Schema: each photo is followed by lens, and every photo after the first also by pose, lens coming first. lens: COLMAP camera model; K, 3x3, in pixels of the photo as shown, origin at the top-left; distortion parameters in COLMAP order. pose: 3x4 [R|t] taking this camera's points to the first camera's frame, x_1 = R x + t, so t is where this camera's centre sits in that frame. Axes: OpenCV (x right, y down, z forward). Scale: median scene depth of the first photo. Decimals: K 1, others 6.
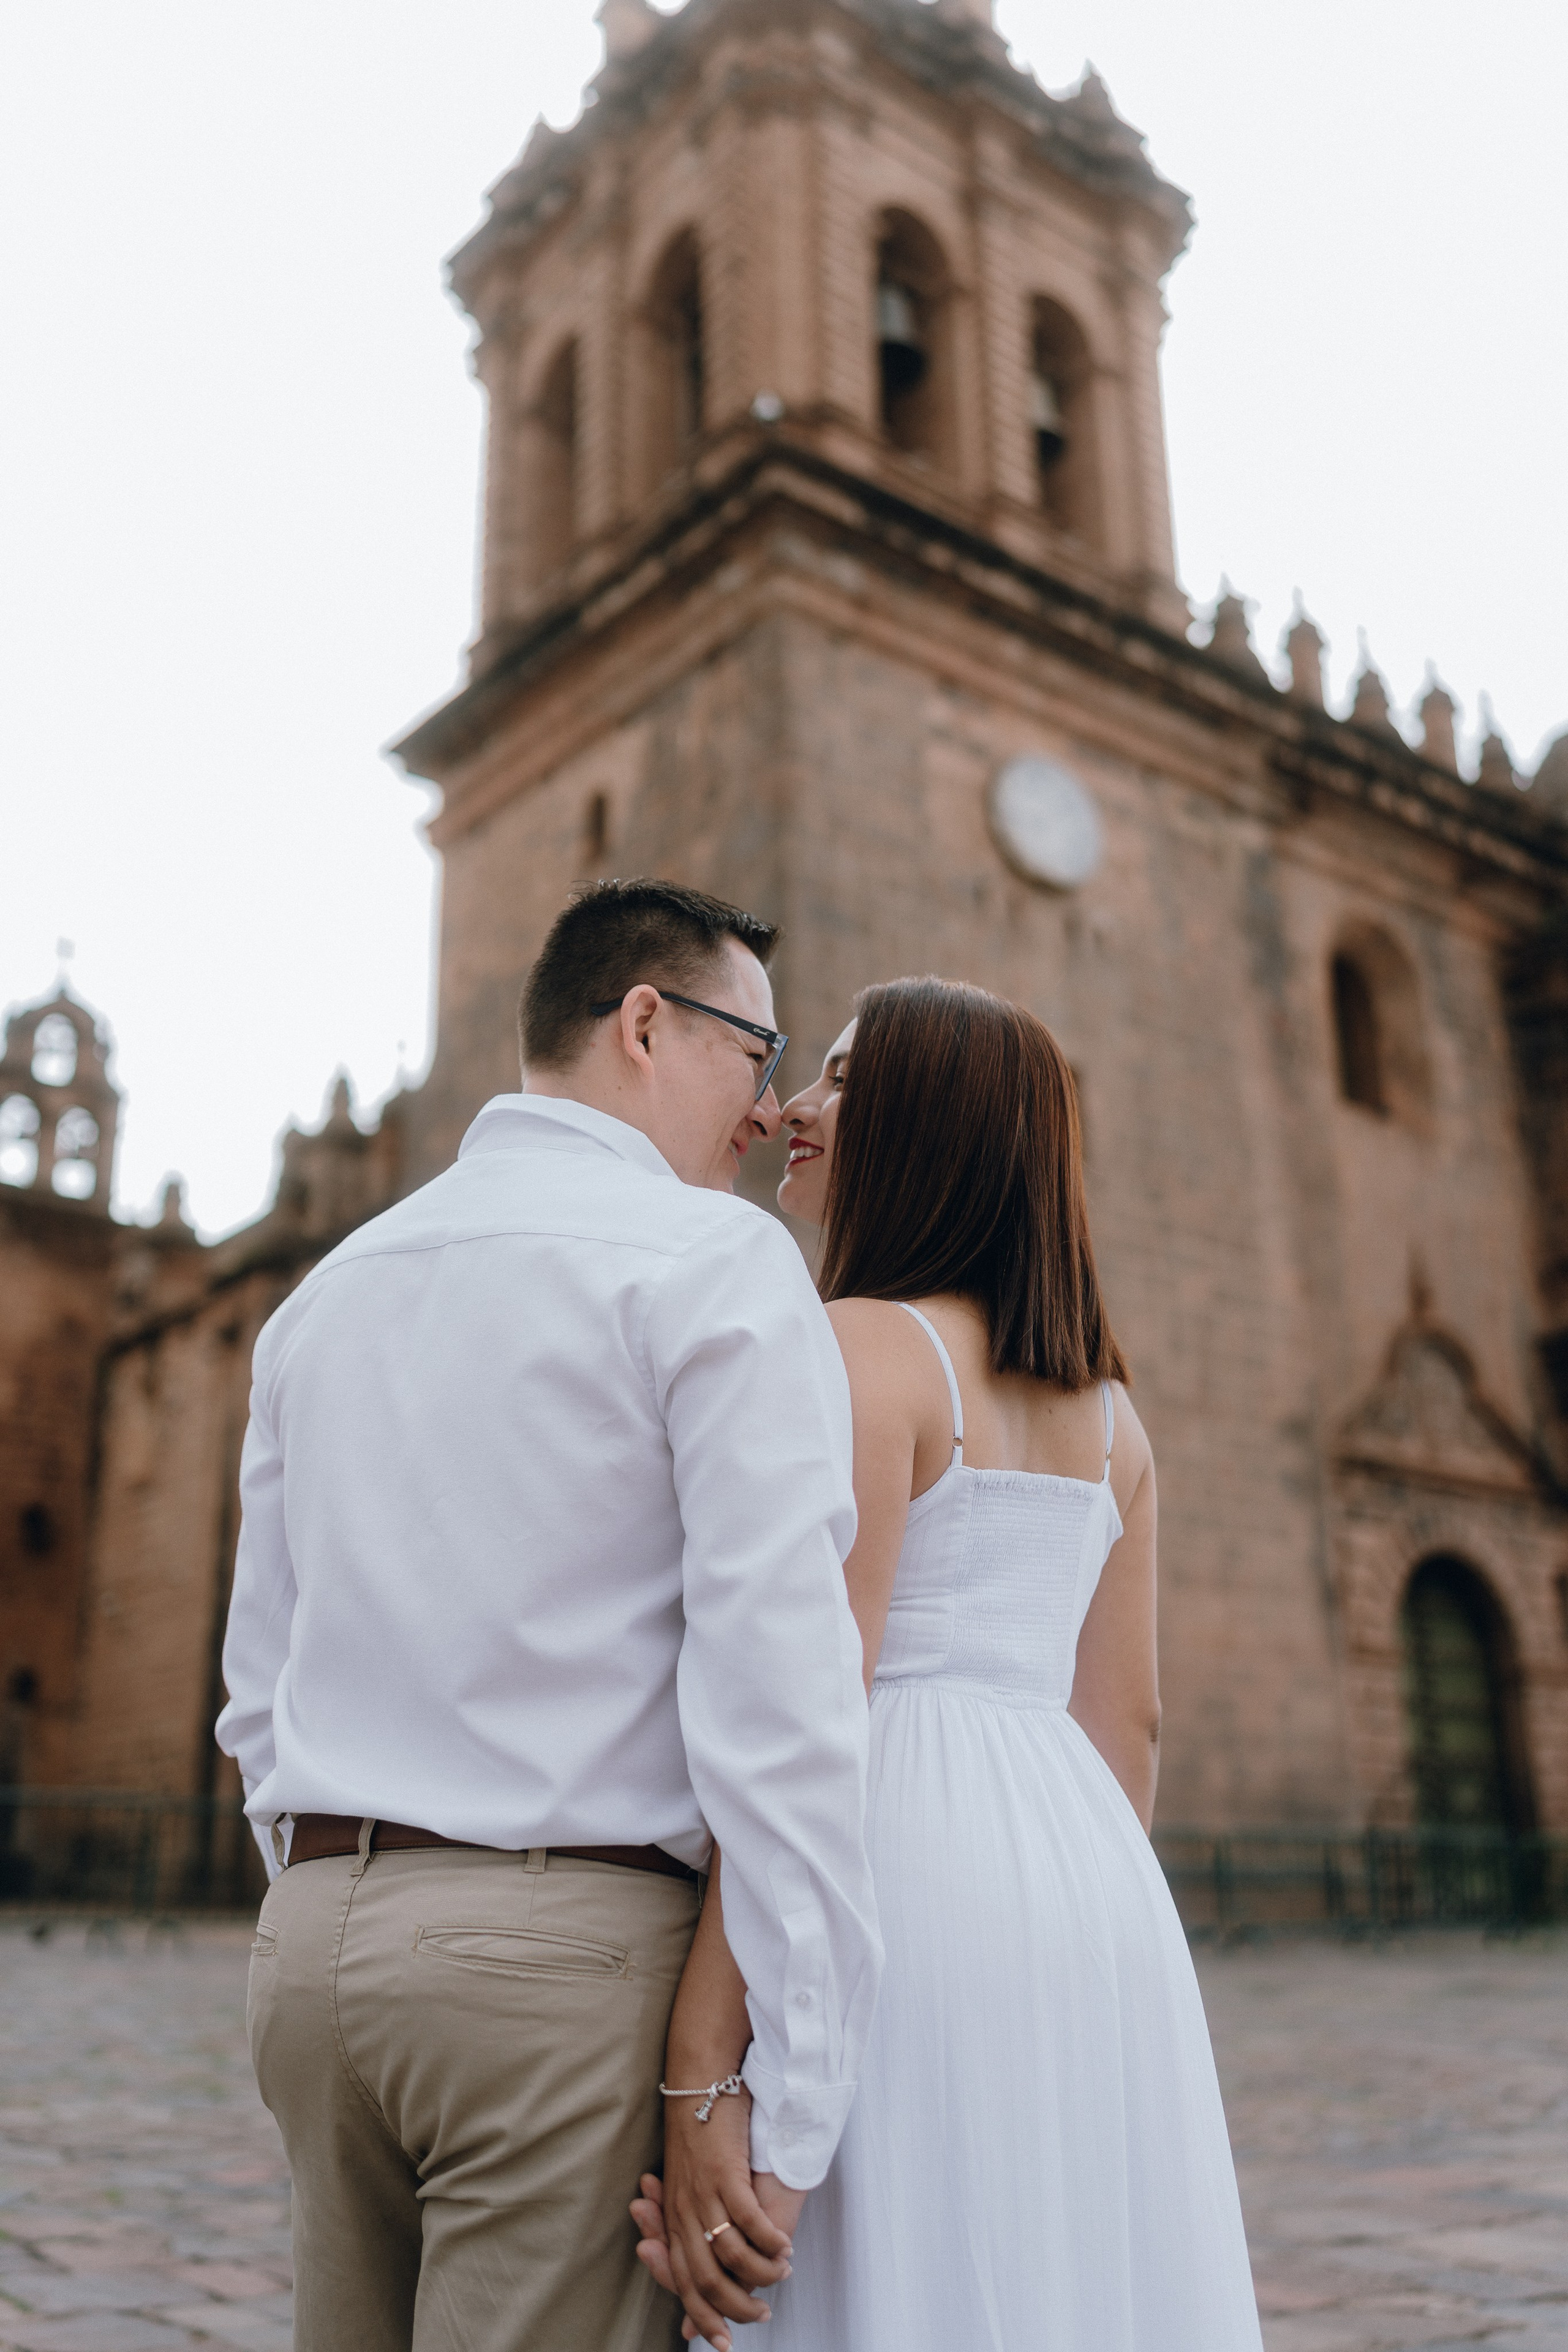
lens RADIAL K [[2297.0, 0, 676.1], [0, 2297.0, 1169.7], [0, 0, 1]] dist [0.004631, -0.117277]
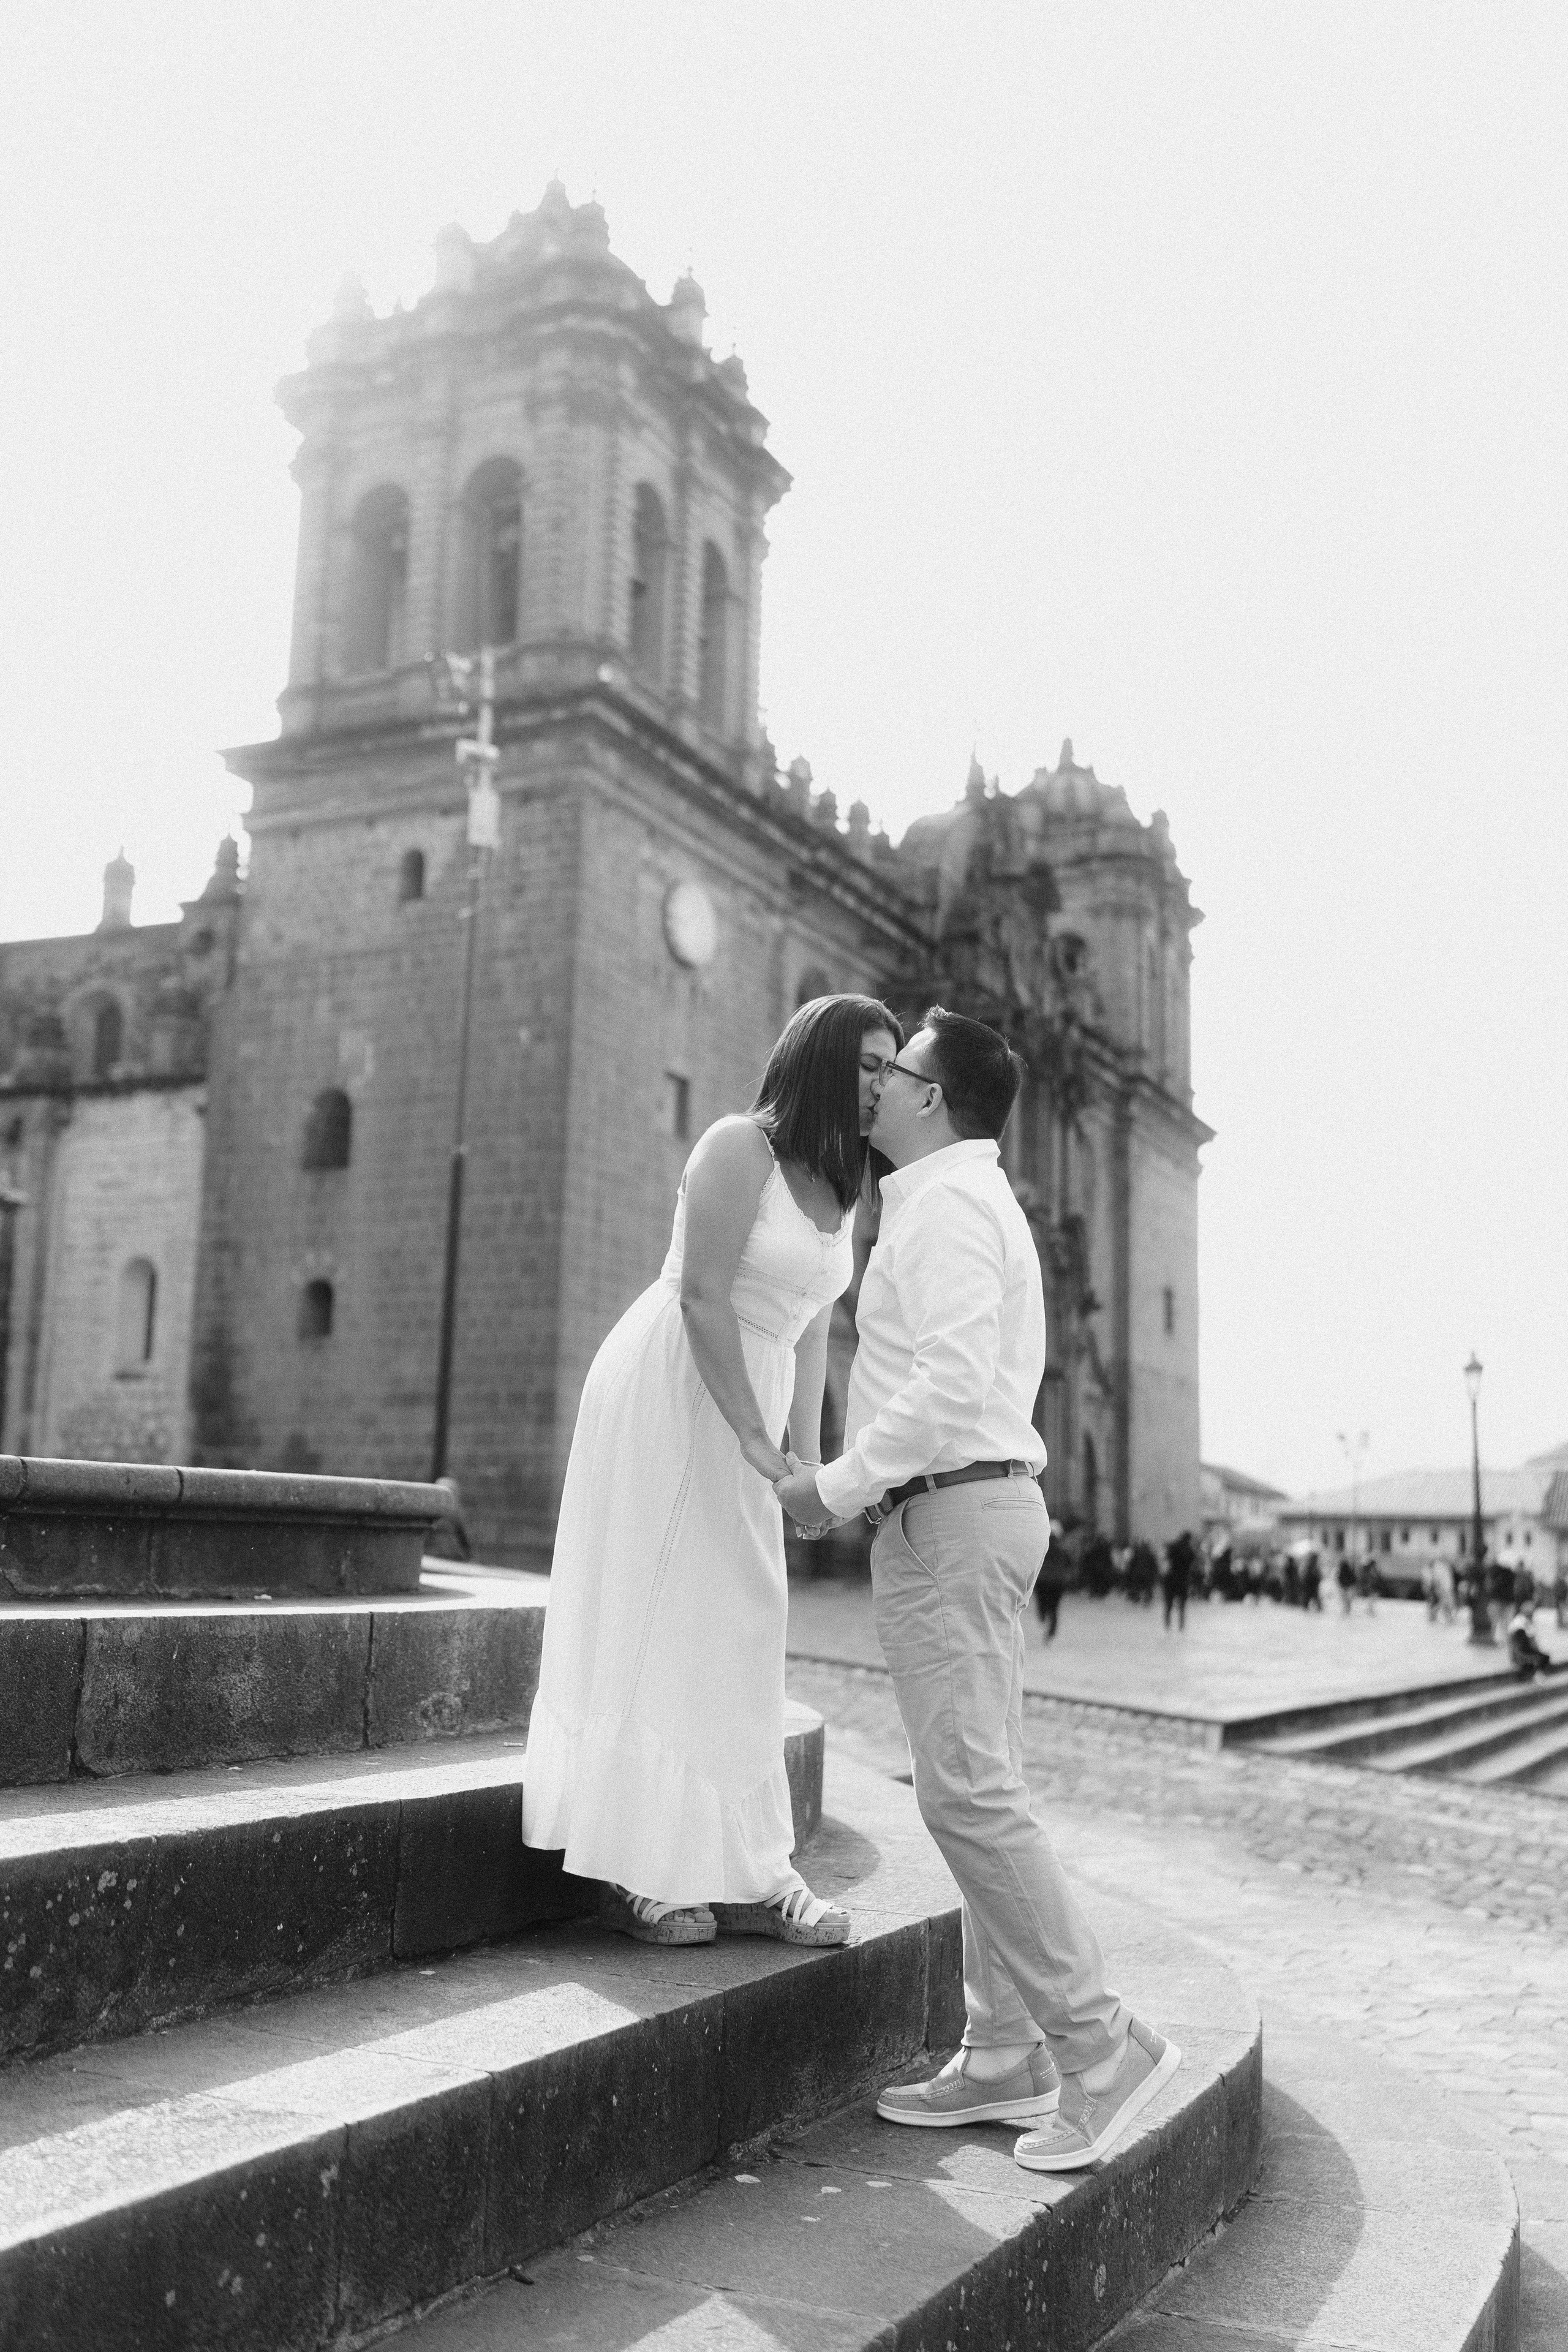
lens RADIAL K [[2281.1, 0, 653.3], [0, 2281.1, 1179.7], [0, 0, 1]] dist [-0.166214, 0.310024]
pose [[0.911429, 0.103366, 0.398262, -0.464850], [-0.169293, 0.976413, 0.134009, -0.177269], [-0.375016, -0.189562, 0.907430, -0.468200]]
